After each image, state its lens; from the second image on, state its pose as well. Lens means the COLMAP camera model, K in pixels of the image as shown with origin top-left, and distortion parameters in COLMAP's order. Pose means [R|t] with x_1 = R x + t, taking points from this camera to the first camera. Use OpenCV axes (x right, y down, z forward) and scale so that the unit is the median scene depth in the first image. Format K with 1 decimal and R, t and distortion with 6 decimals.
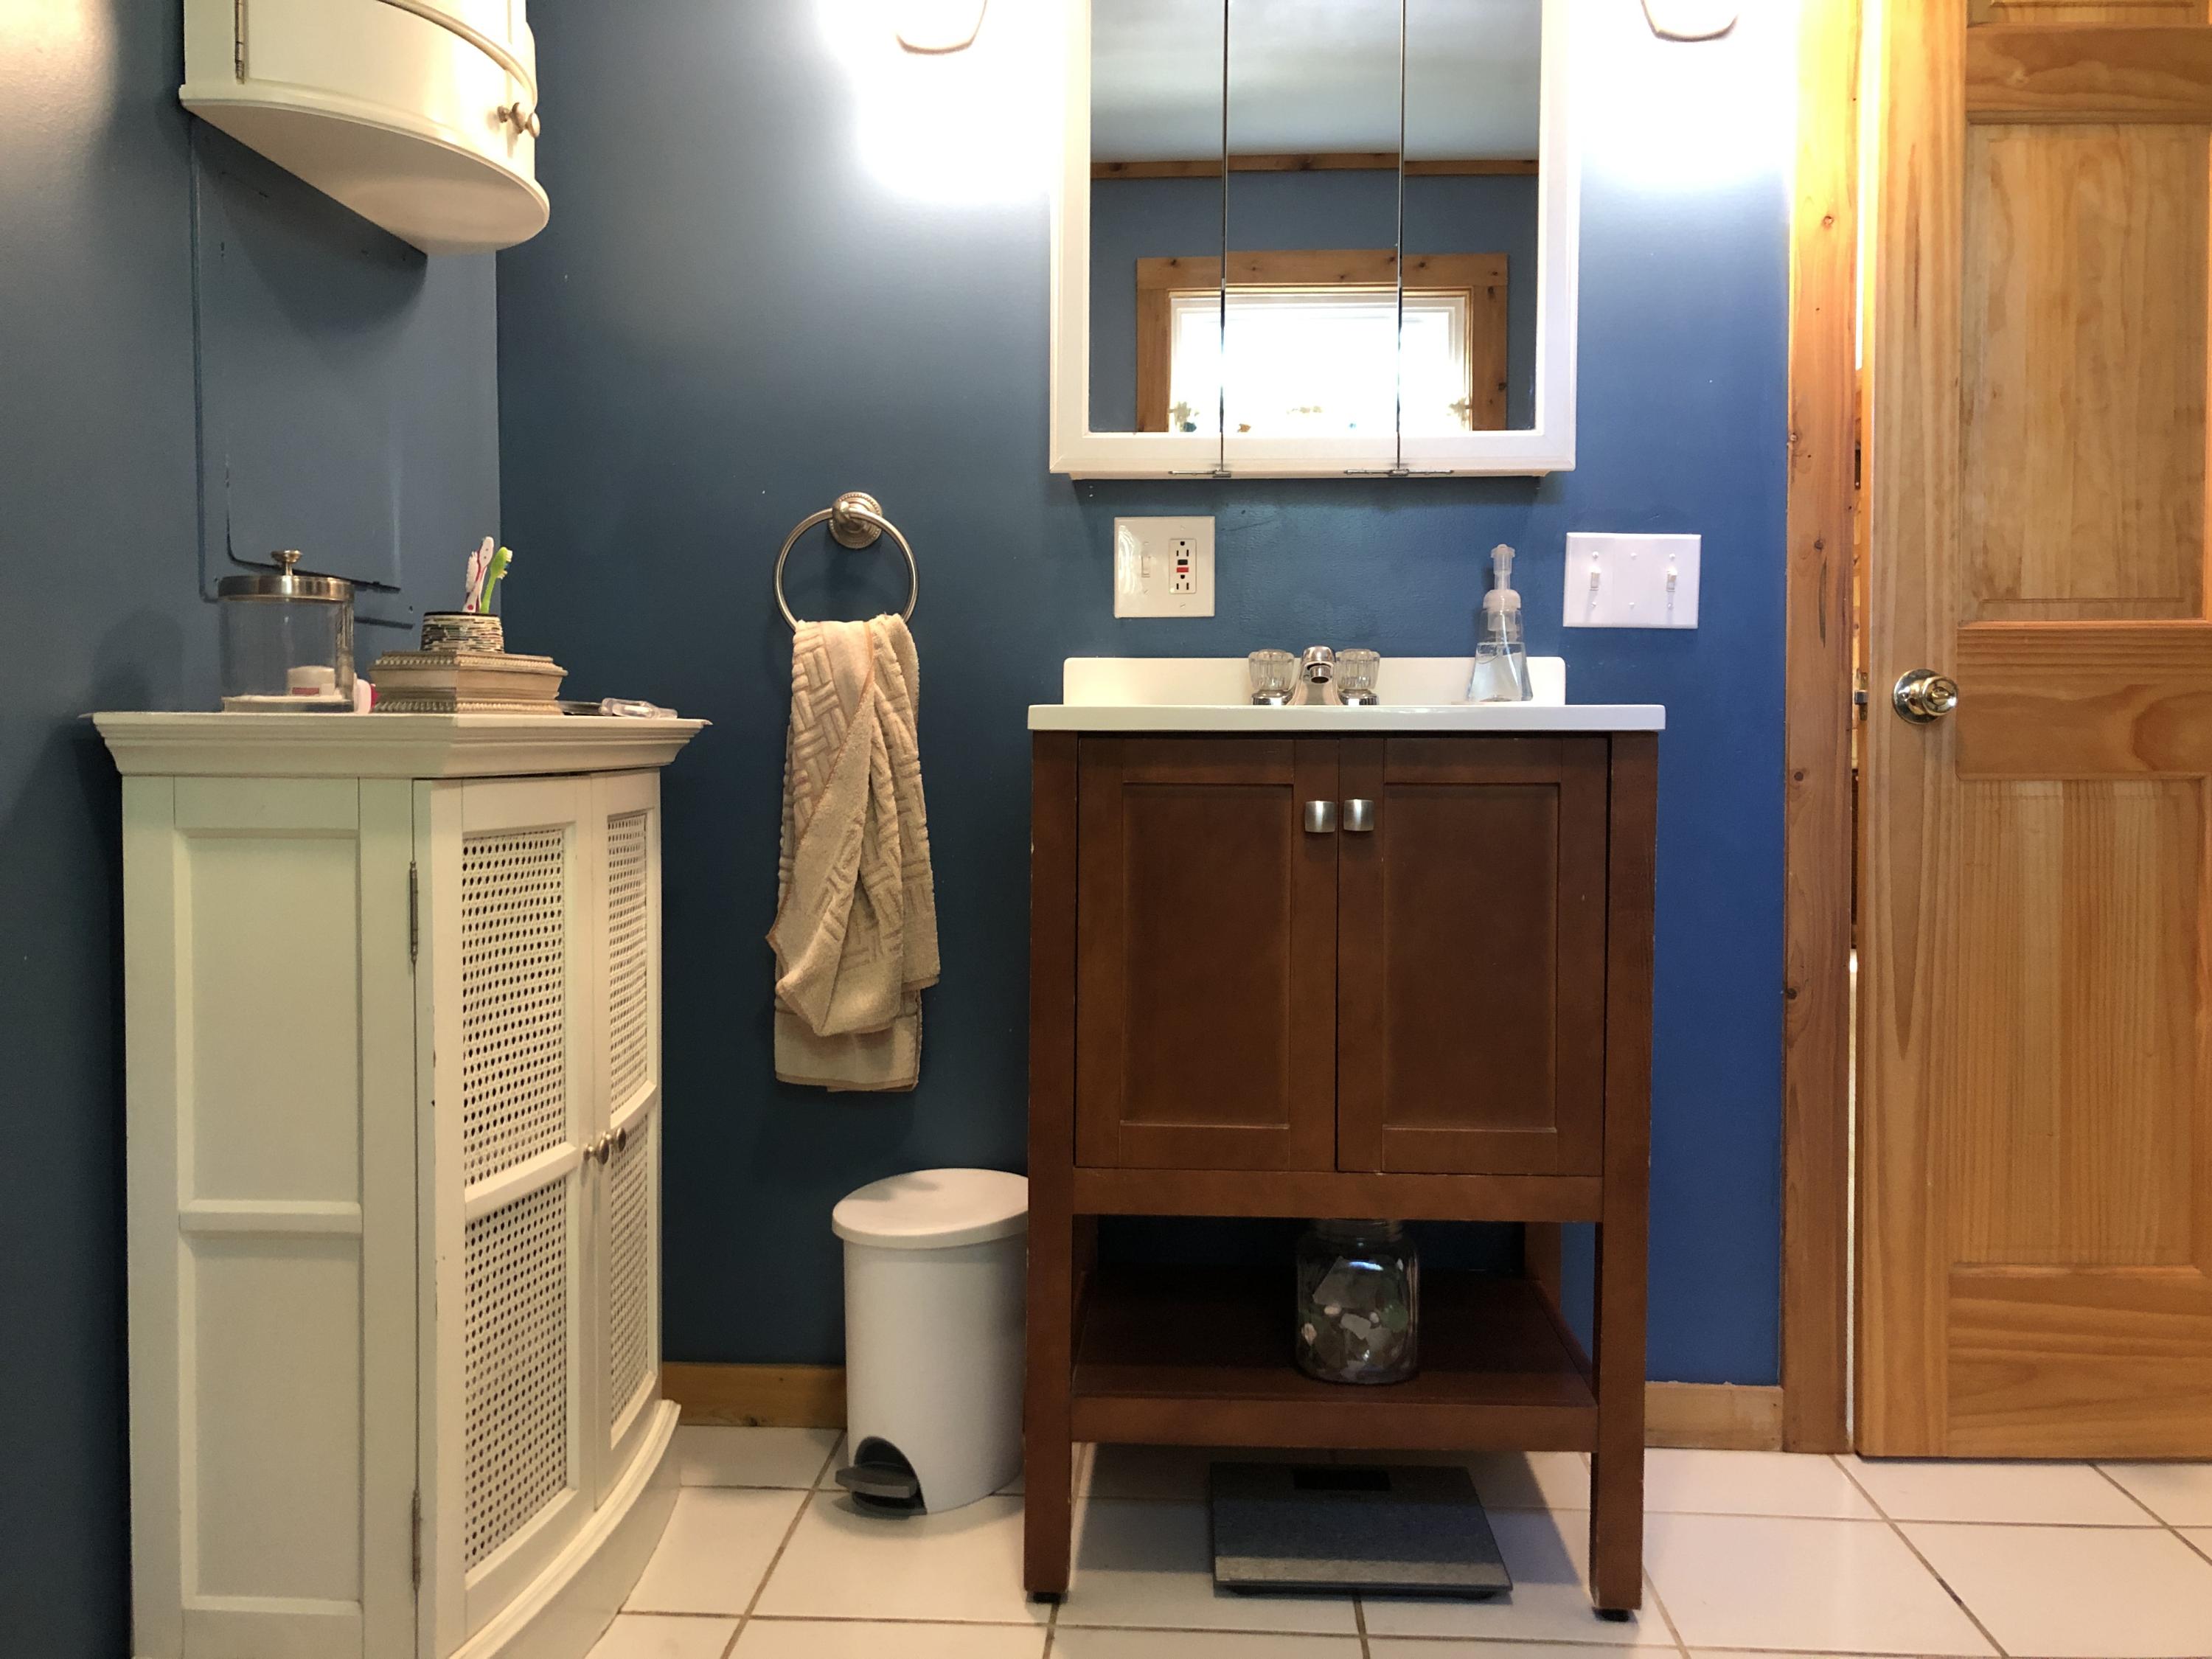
lens RADIAL K [[1788.8, 0, 1112.1], [0, 1788.8, 827.8], [0, 0, 1]] dist [0.005128, 0.022381]
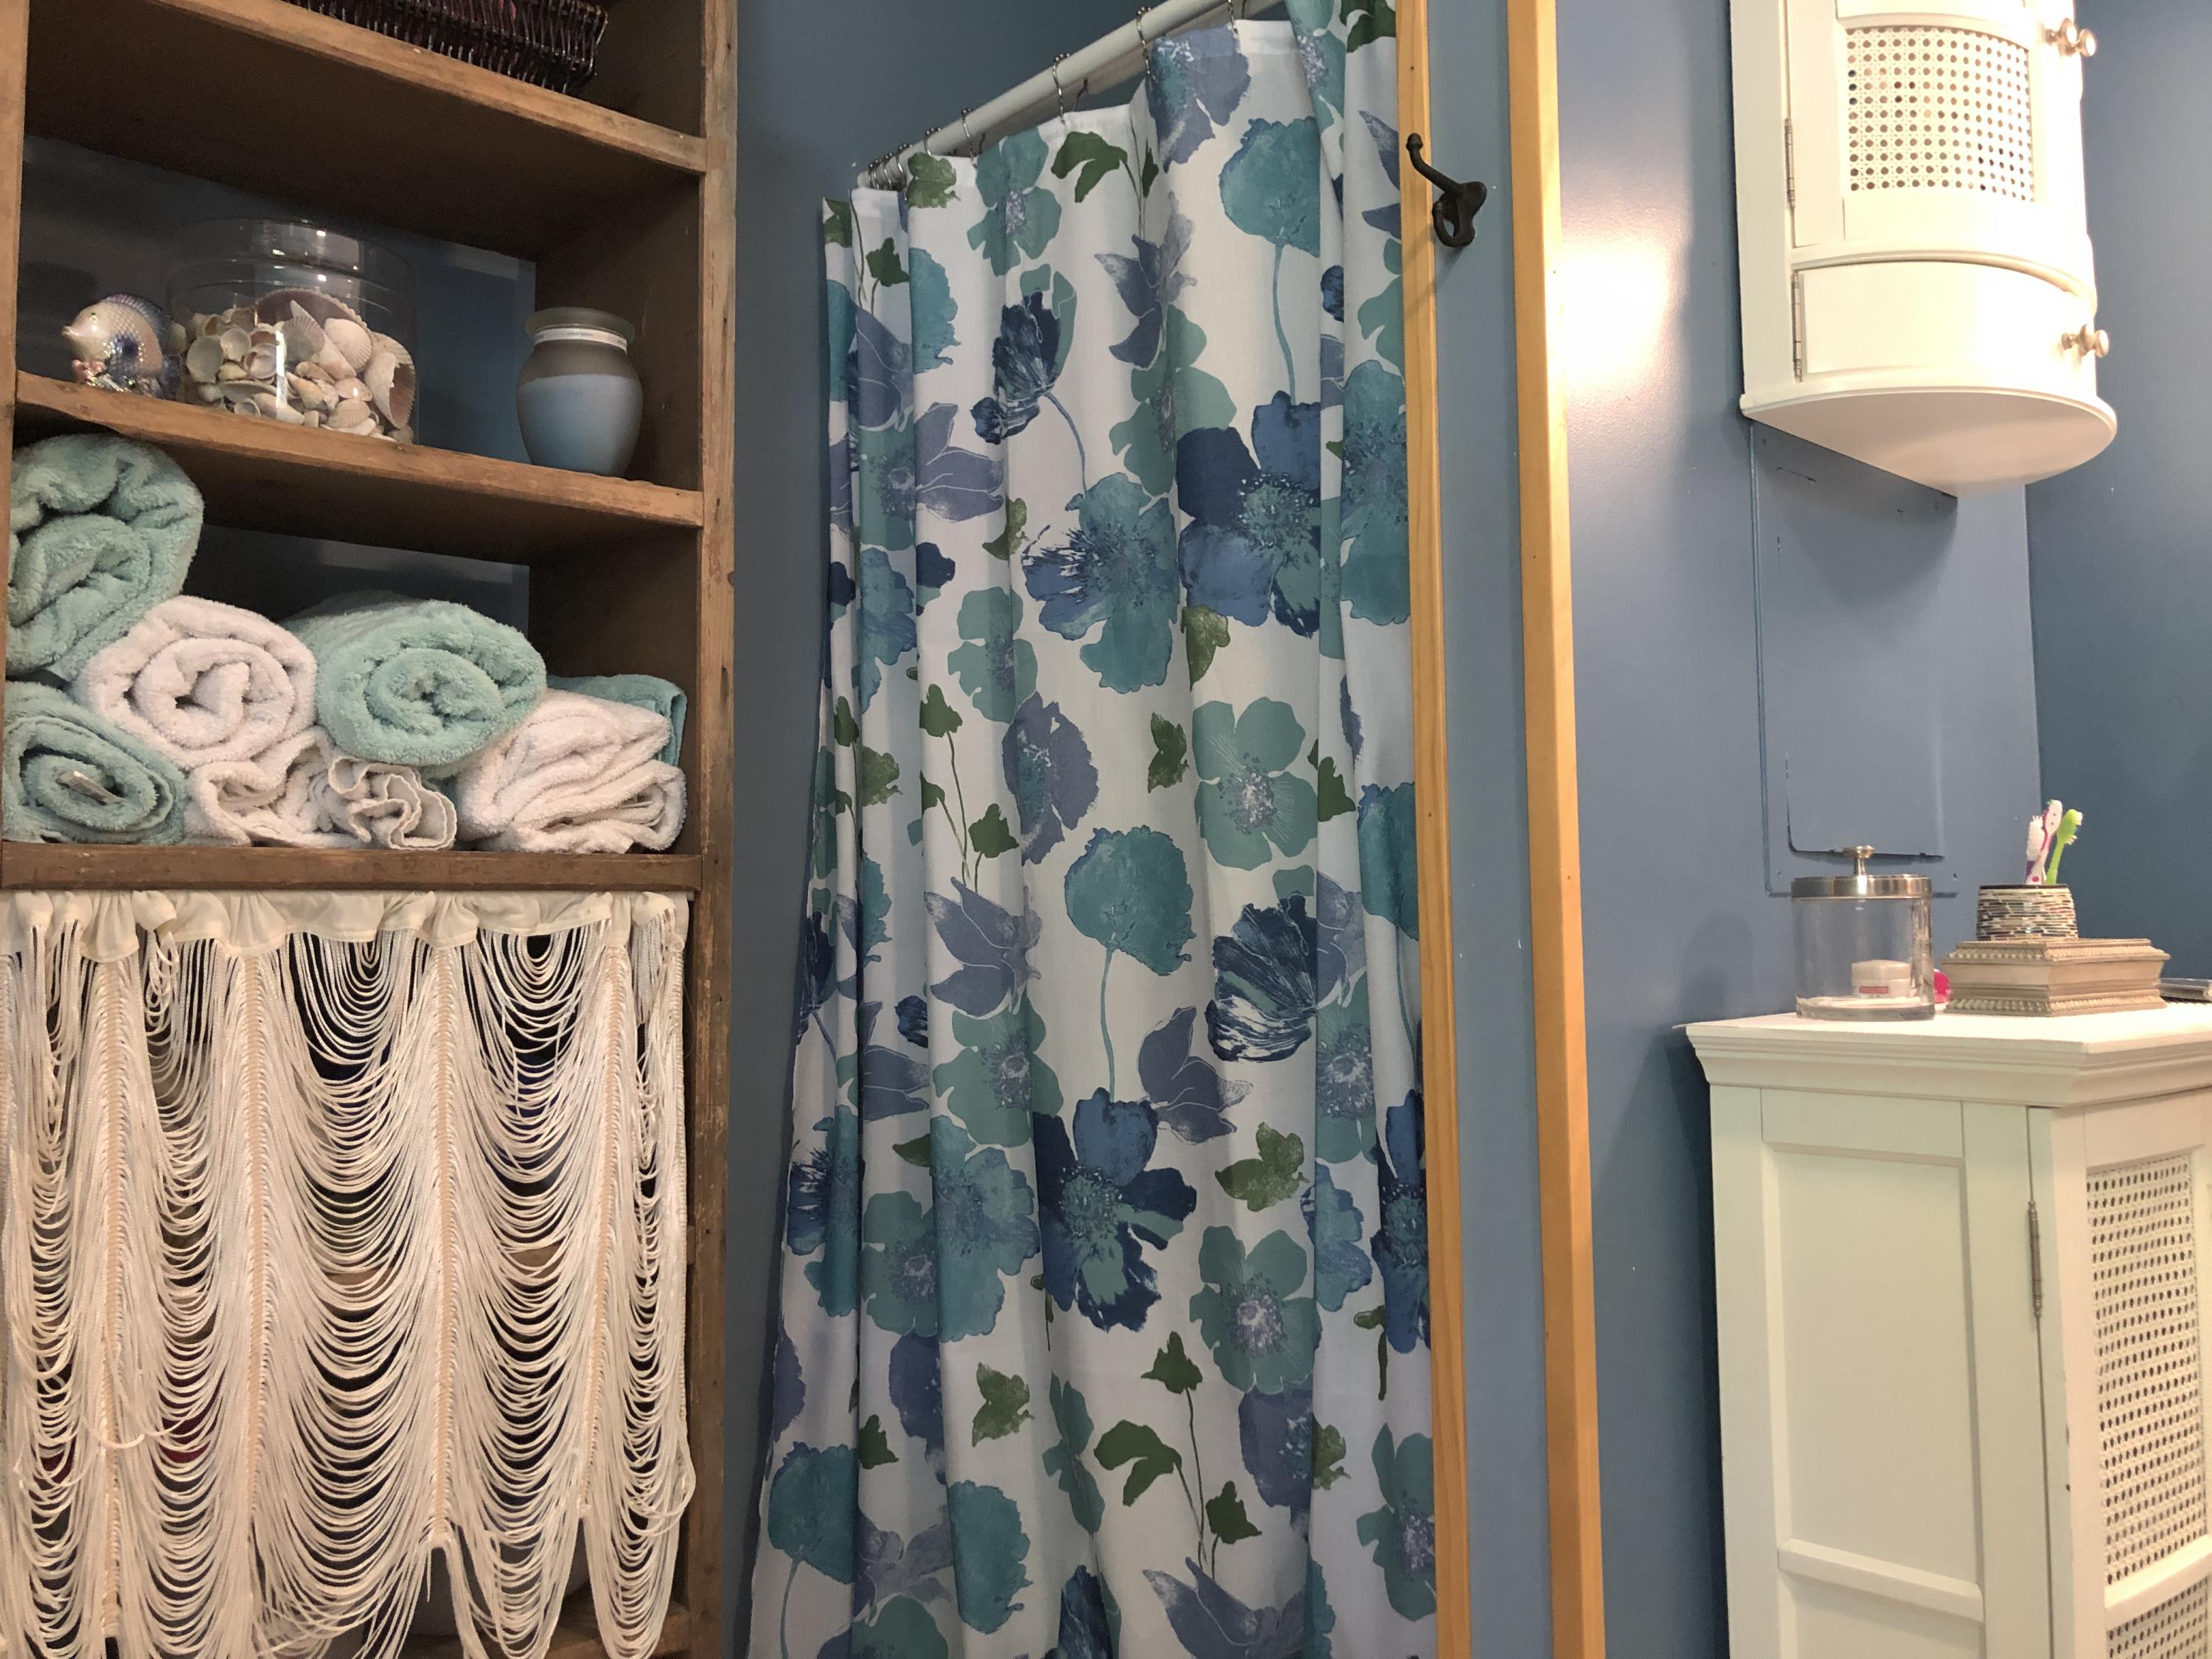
lens RADIAL K [[1788.8, 0, 1106.7], [0, 1788.8, 832.2], [0, 0, 1]] dist [0.005128, 0.022381]
pose [[0.738964, -0.048972, -0.671963, -0.110695], [-0.013128, 0.996119, -0.087032, -0.071187], [0.673617, 0.073135, 0.735453, 0.024749]]
